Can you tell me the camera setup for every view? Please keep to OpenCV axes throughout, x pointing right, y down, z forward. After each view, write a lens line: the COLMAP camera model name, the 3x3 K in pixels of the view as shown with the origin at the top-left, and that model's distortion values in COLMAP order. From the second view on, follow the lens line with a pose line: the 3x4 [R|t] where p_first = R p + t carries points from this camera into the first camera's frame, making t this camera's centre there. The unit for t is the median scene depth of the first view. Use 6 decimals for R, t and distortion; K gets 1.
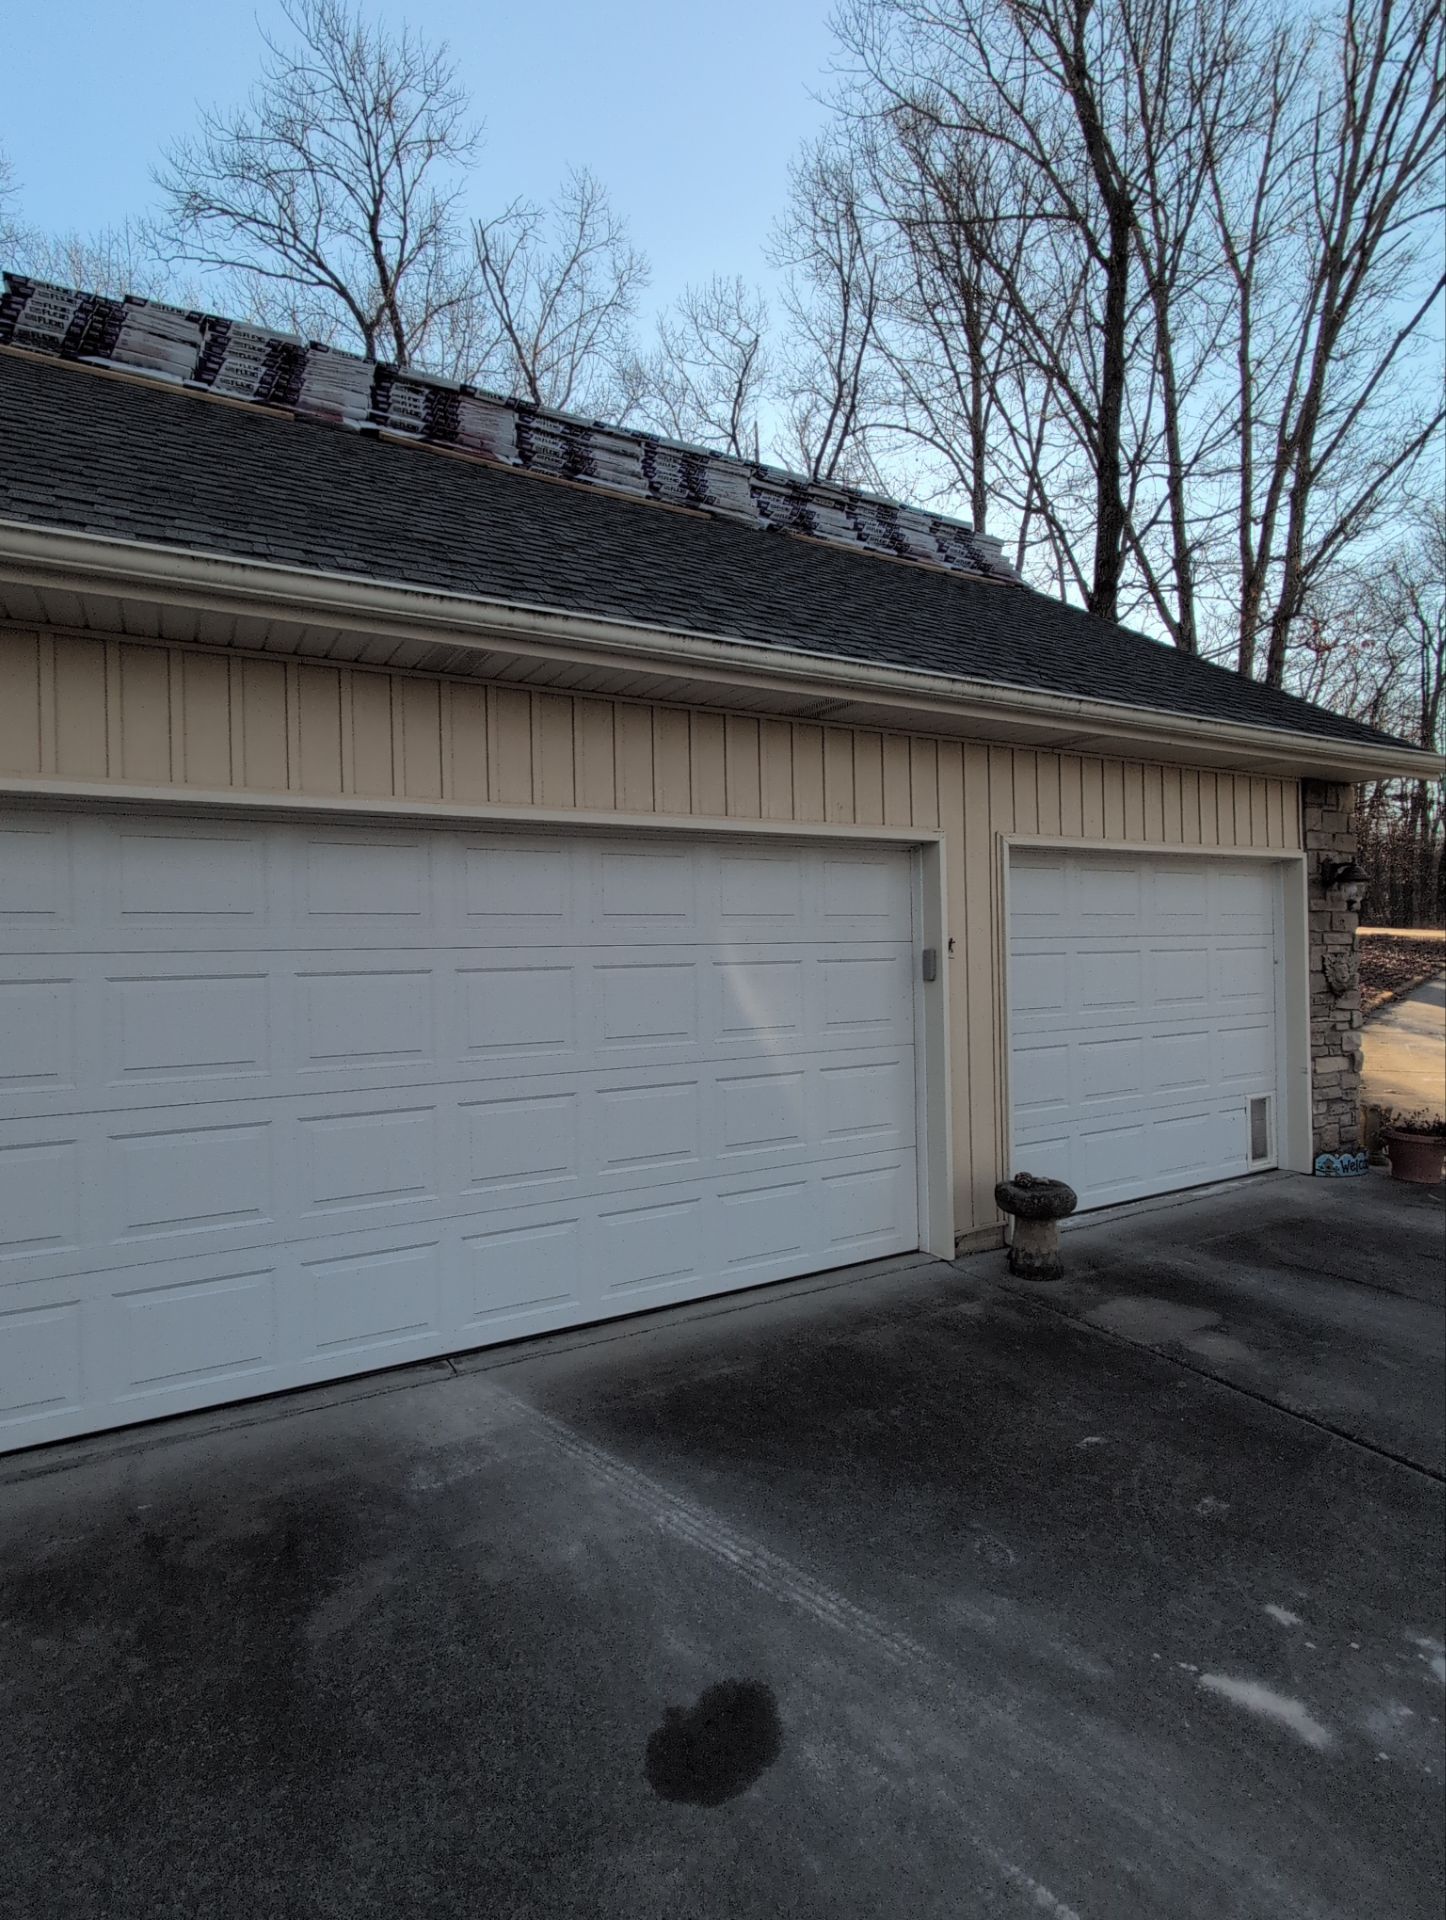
lens RADIAL K [[963.9, 0, 721.7], [0, 963.9, 959.7], [0, 0, 1]] dist [-0.000879, 0.000715]
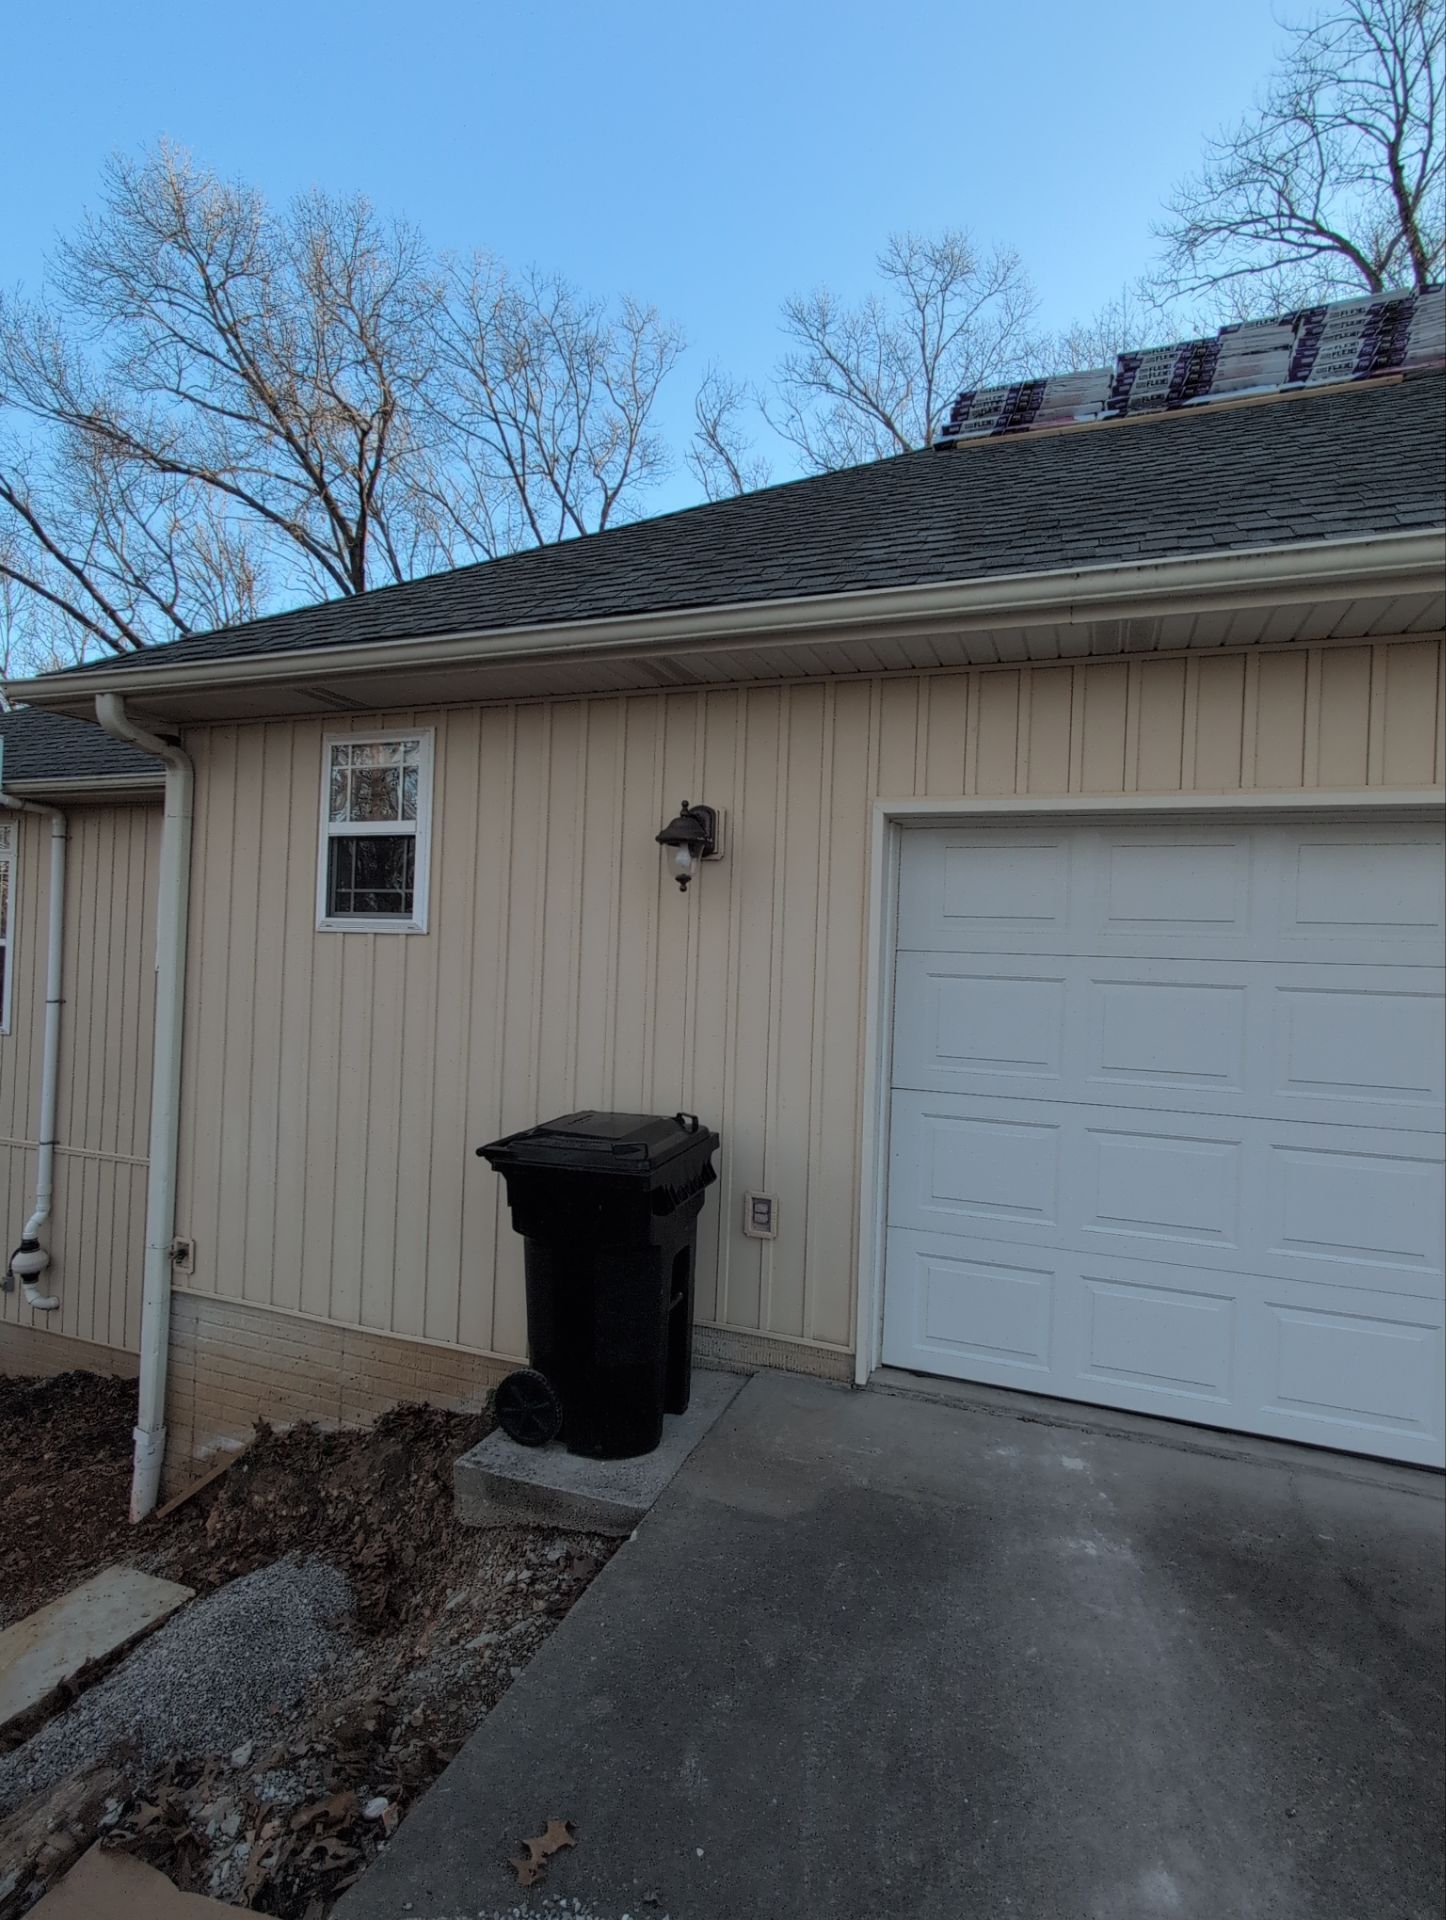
lens RADIAL K [[963.9, 0, 721.7], [0, 963.9, 959.7], [0, 0, 1]] dist [-0.000879, 0.000715]
pose [[0.631112, 0.042919, -0.774503, -0.094814], [-0.053624, 0.998493, 0.011635, 0.004060], [0.773836, 0.034189, 0.632463, -0.035869]]
